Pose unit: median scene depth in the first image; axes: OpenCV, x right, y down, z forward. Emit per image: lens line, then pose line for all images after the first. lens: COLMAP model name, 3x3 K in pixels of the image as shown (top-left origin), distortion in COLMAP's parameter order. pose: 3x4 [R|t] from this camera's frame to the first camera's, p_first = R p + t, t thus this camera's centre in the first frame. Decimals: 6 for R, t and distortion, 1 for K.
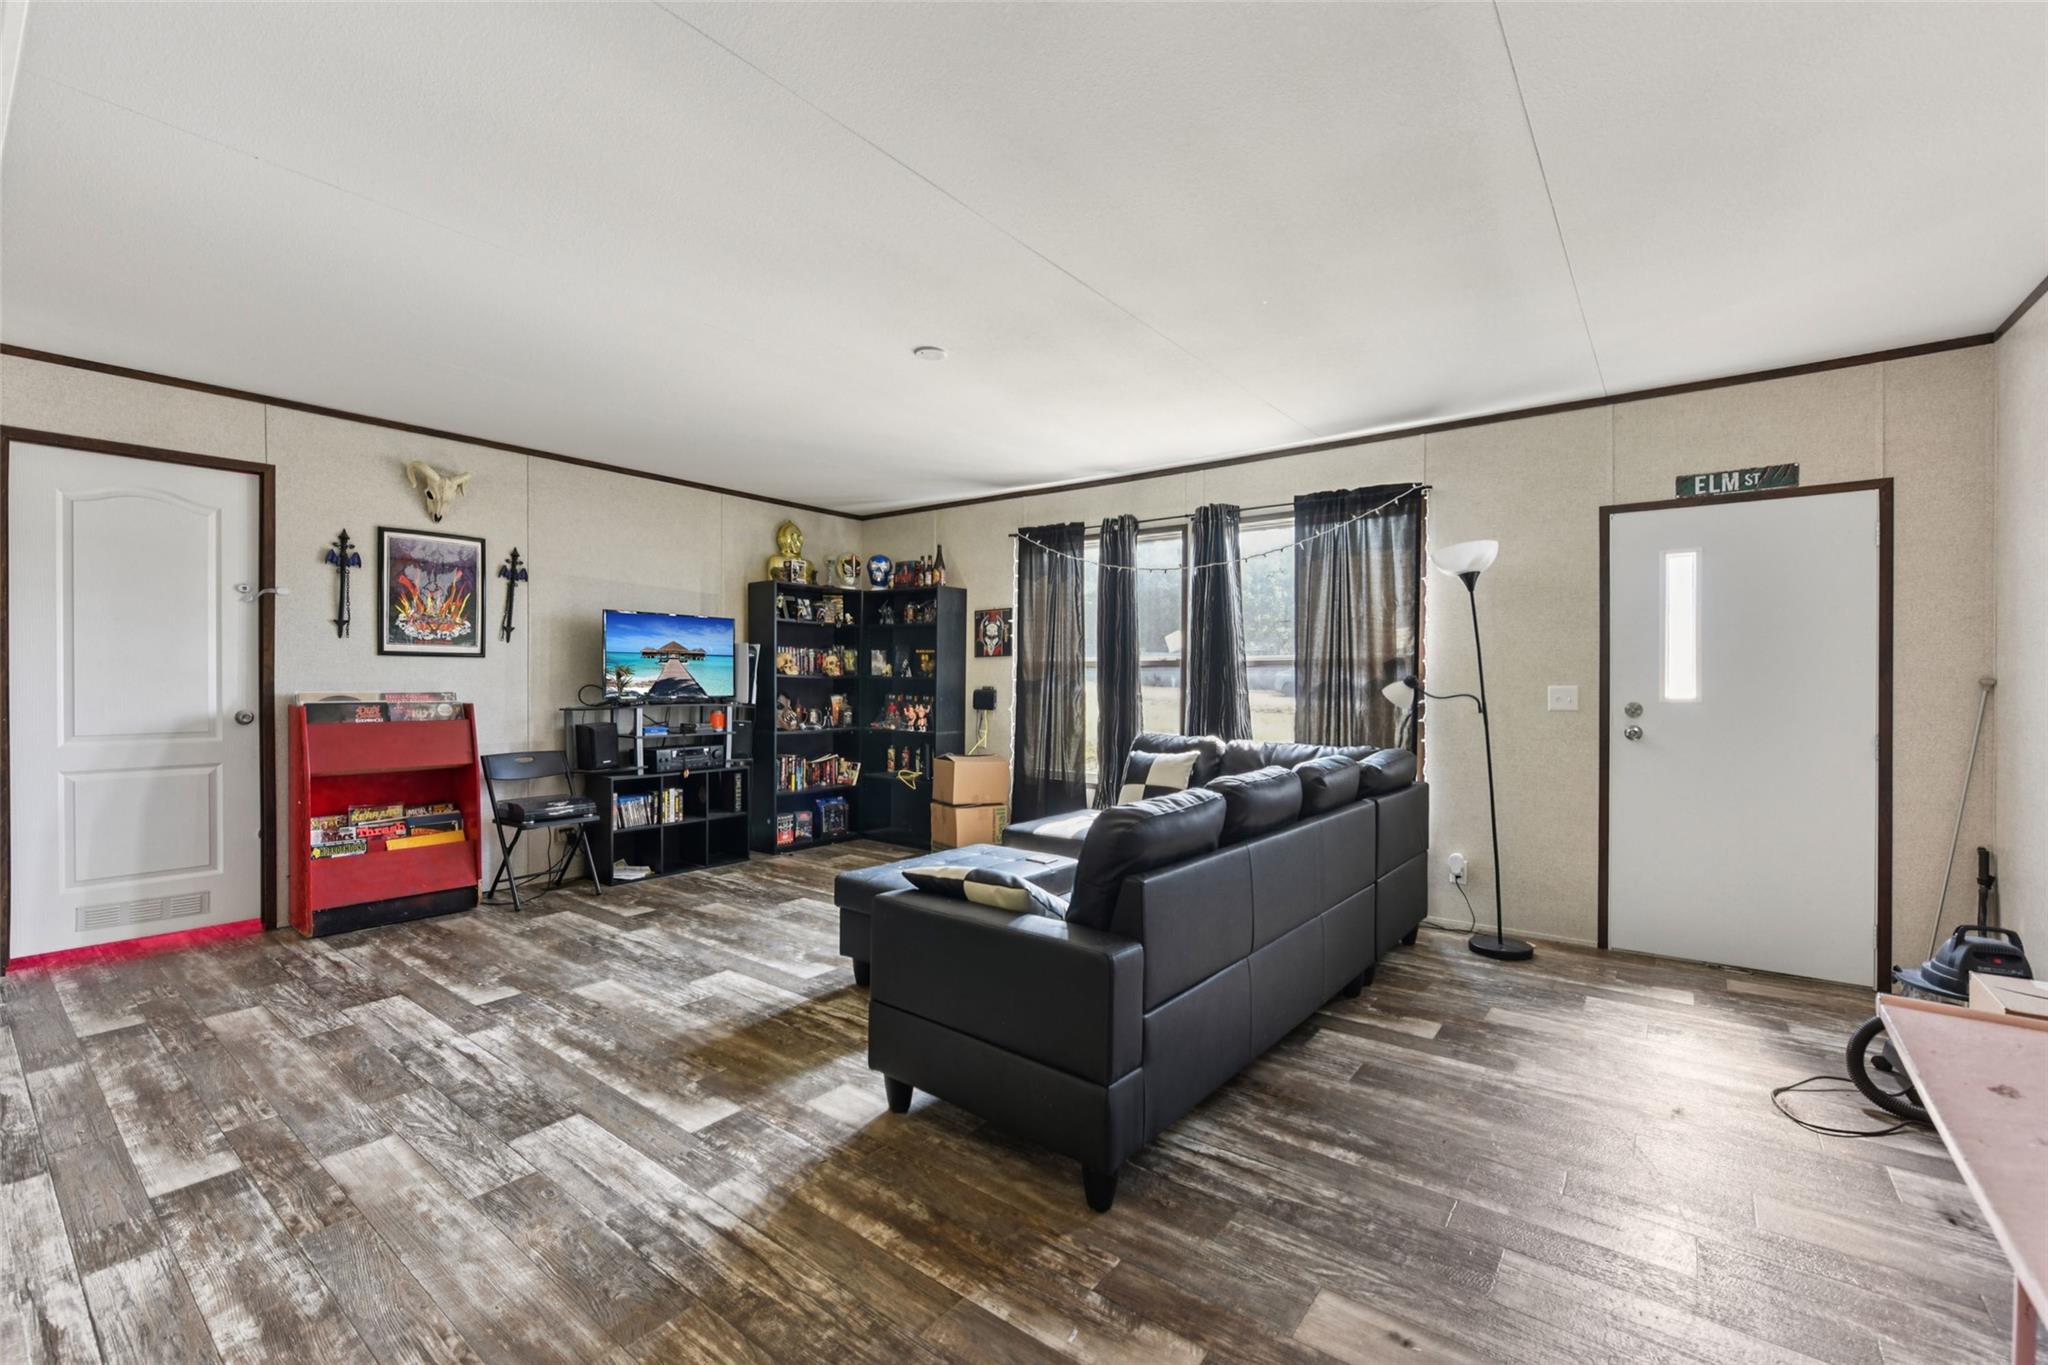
lens RADIAL K [[858.8, 0, 1024.0], [0, 858.8, 682.5], [0, 0, 1]] dist [-0.001868, -0.000359]
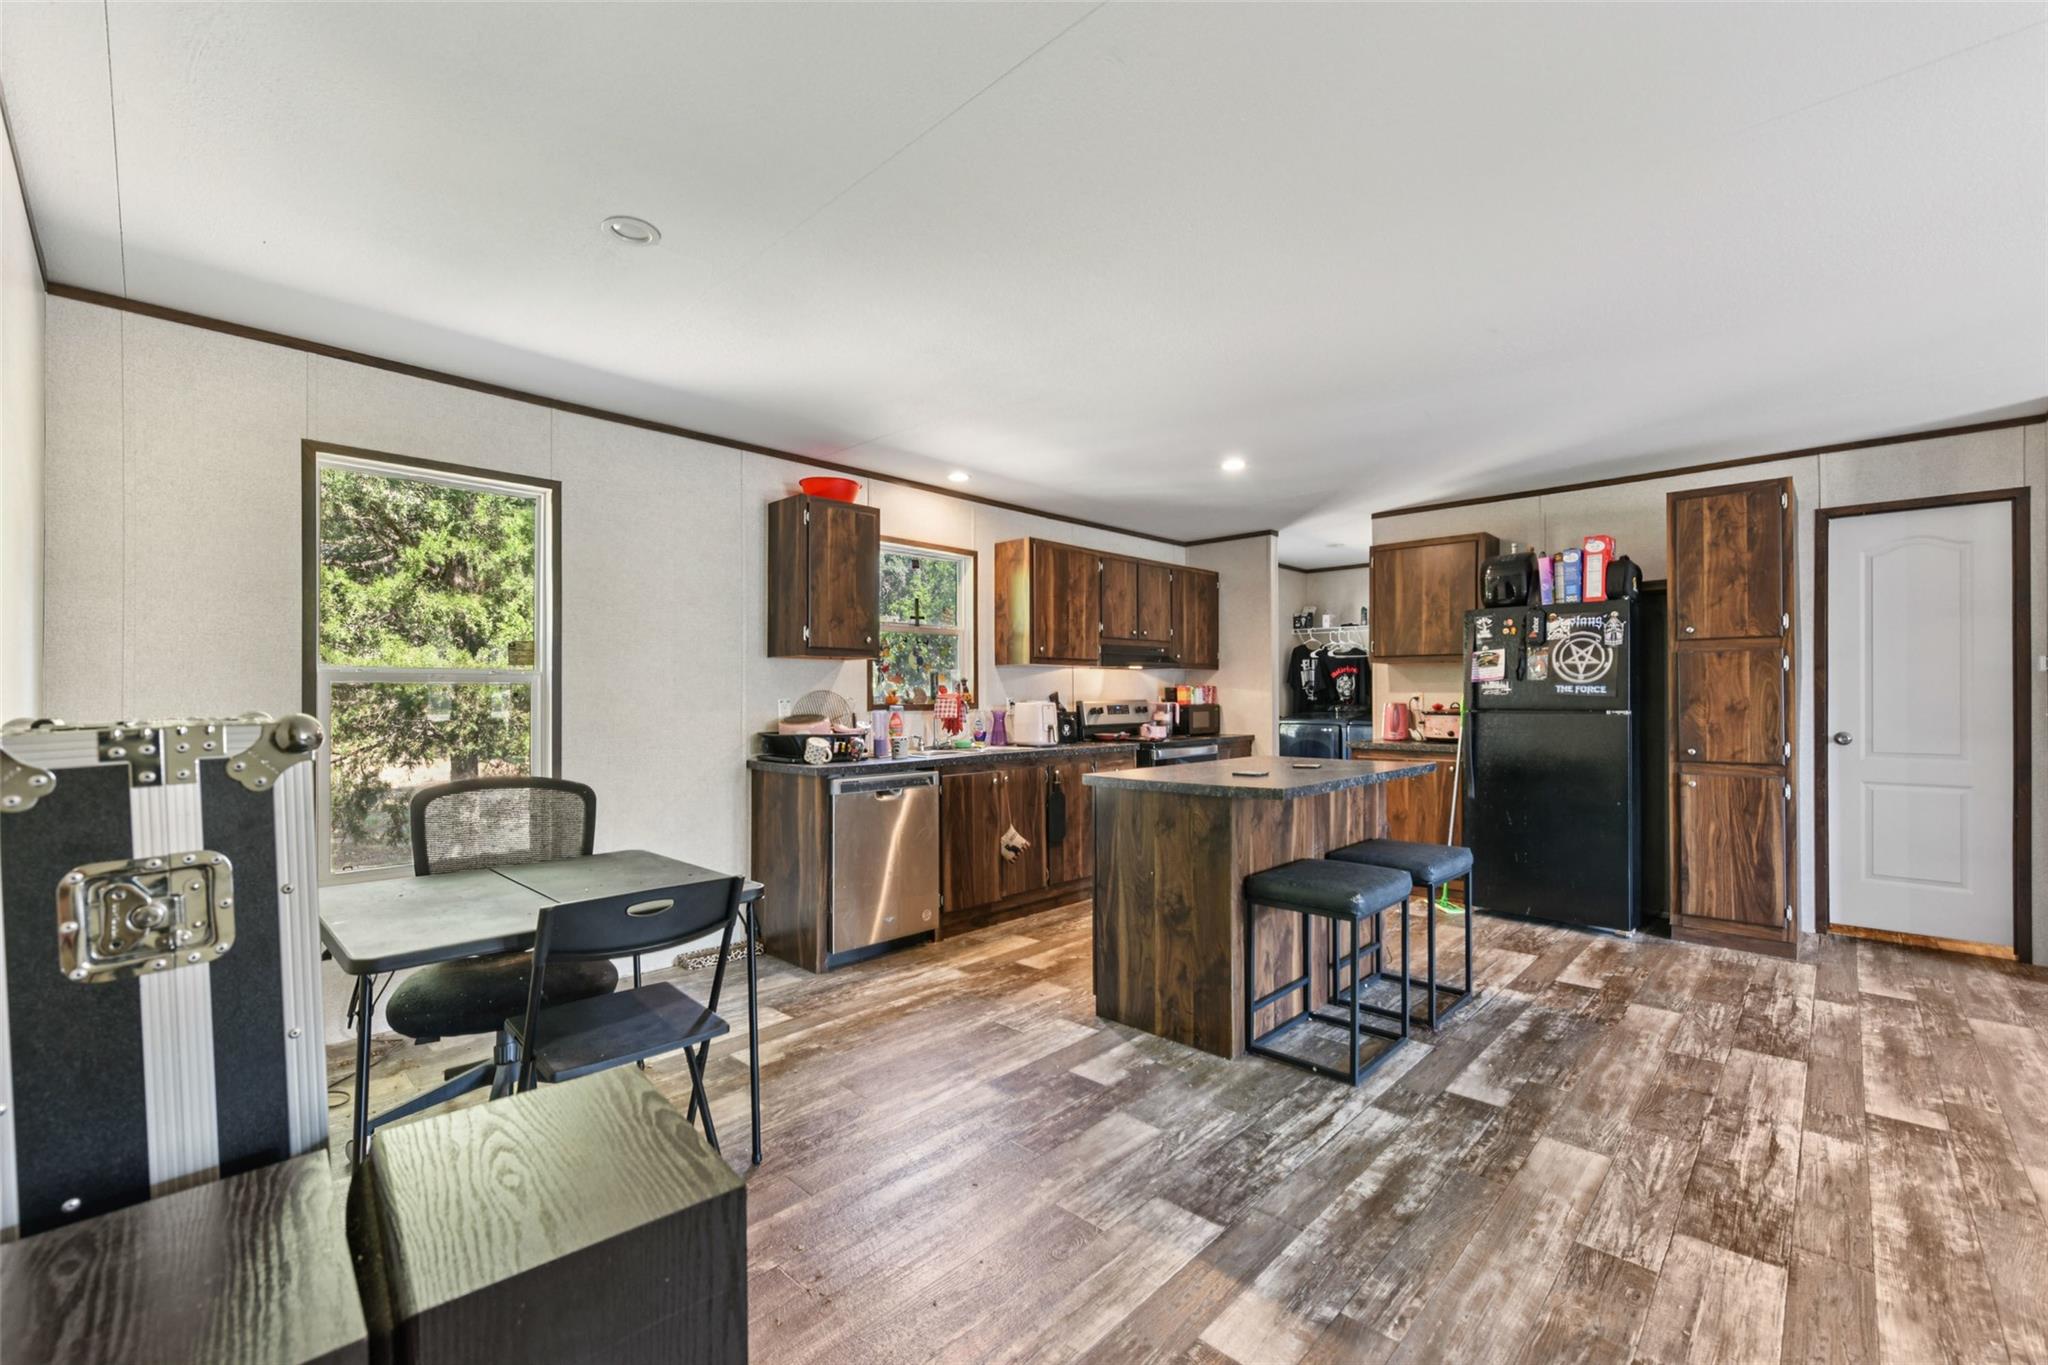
lens RADIAL K [[845.8, 0, 1008.6], [0, 845.8, 696.0], [0, 0, 1]] dist [-0.000591, -0.000496]
pose [[-0.119173, -0.008499, -0.992837, 0.268260], [-0.001954, 0.999963, -0.008325, -0.003496], [0.992872, 0.000948, -0.119185, 0.332169]]
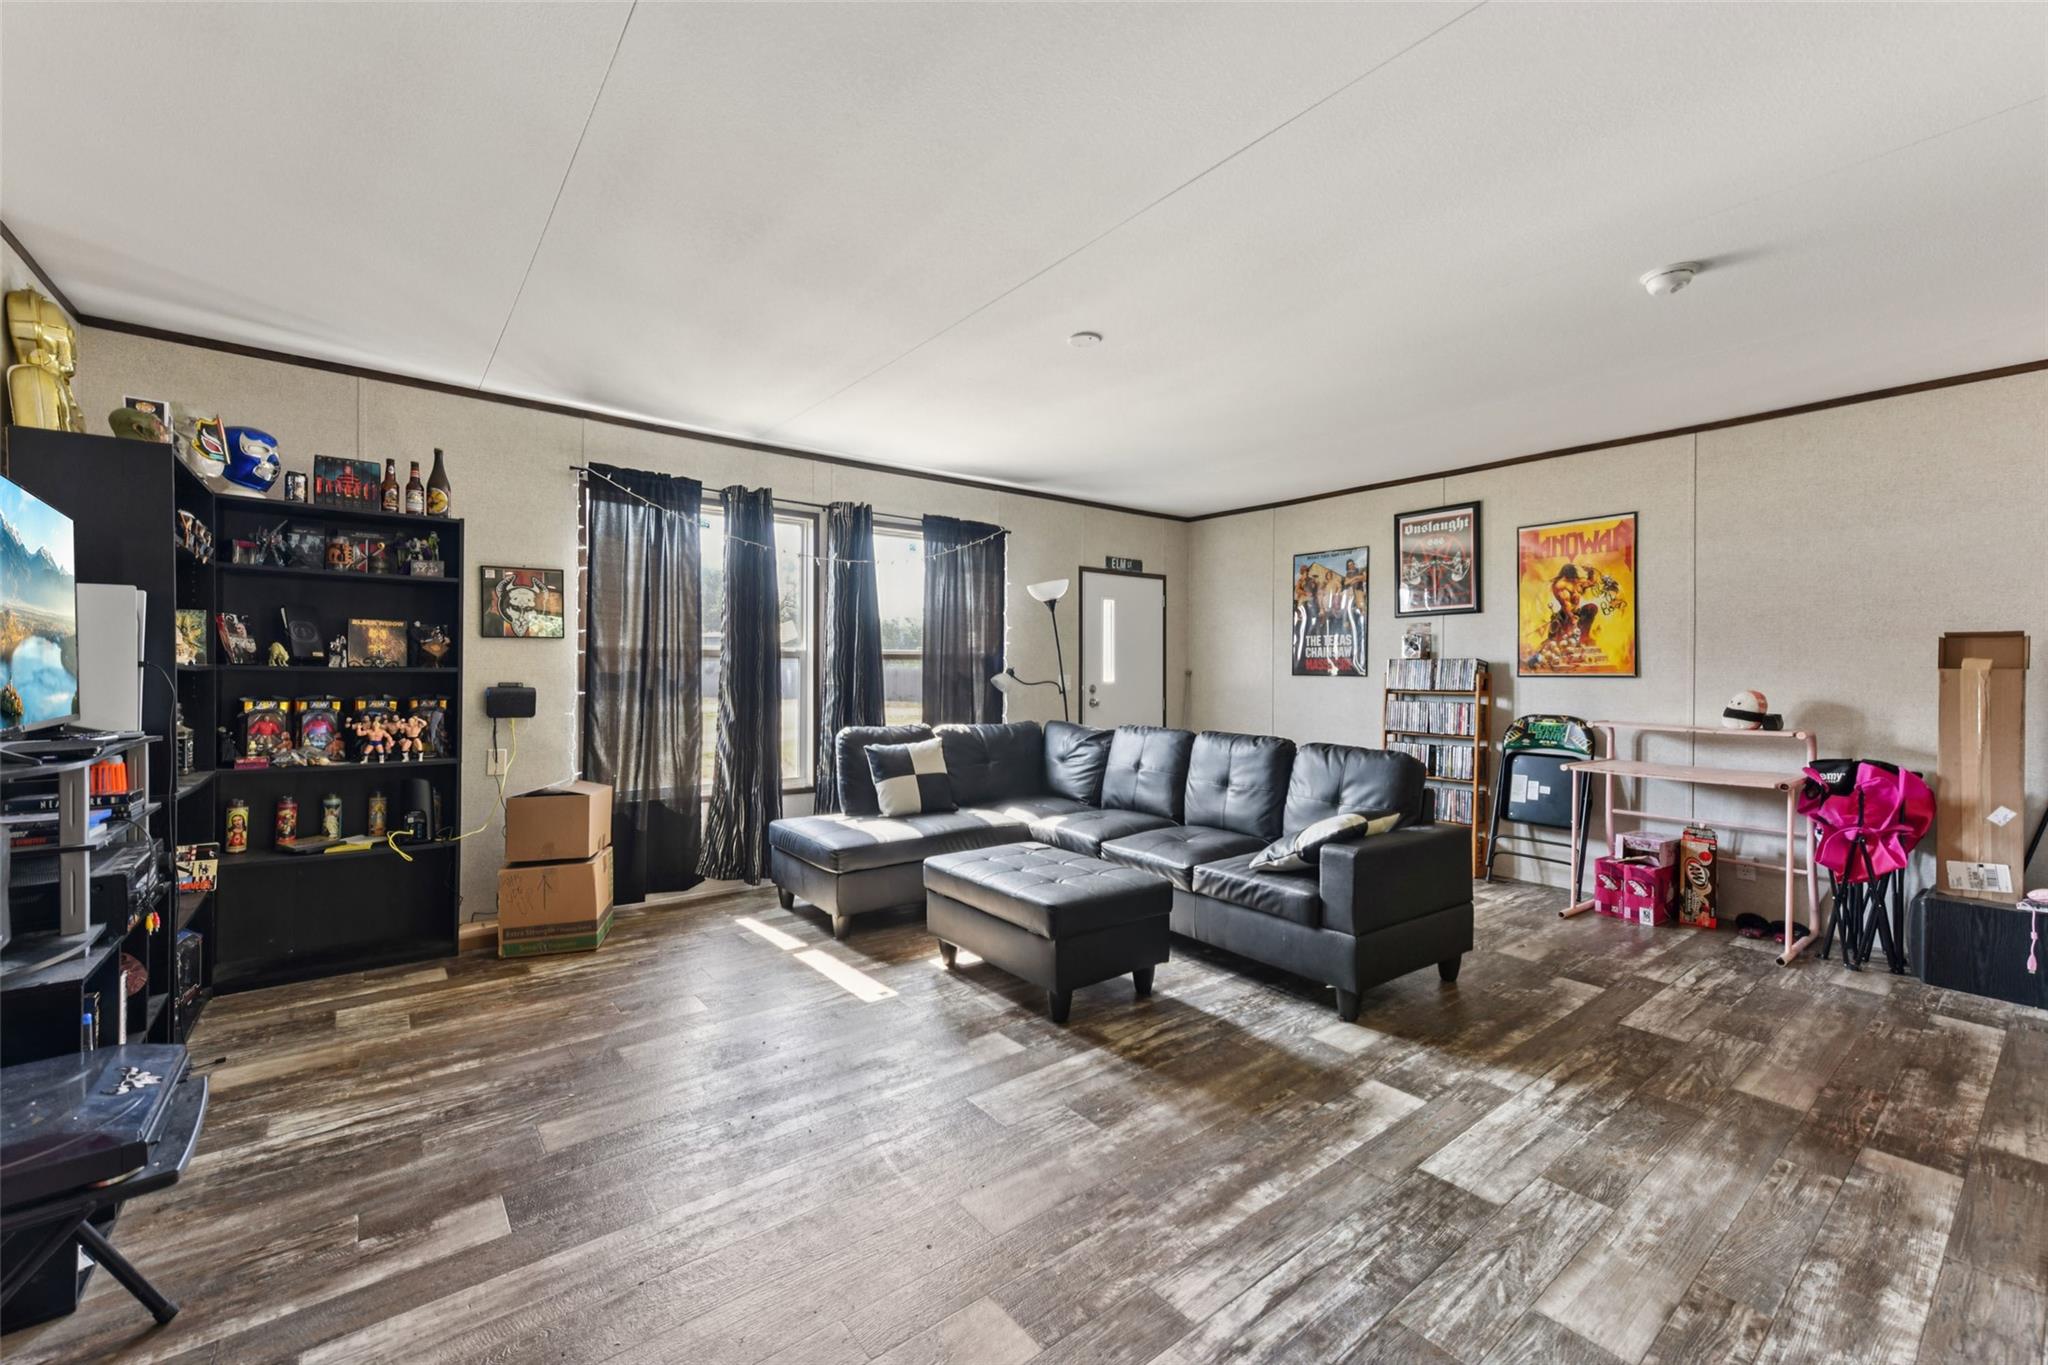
lens RADIAL K [[830.9, 0, 1004.3], [0, 830.9, 671.9], [0, 0, 1]] dist [0.020339, 0.000119]
pose [[0.251697, -0.005278, 0.967792, -1.228207], [0.000915, 0.999986, 0.005215, -0.014229], [-0.967806, -0.000427, 0.251698, 0.999779]]
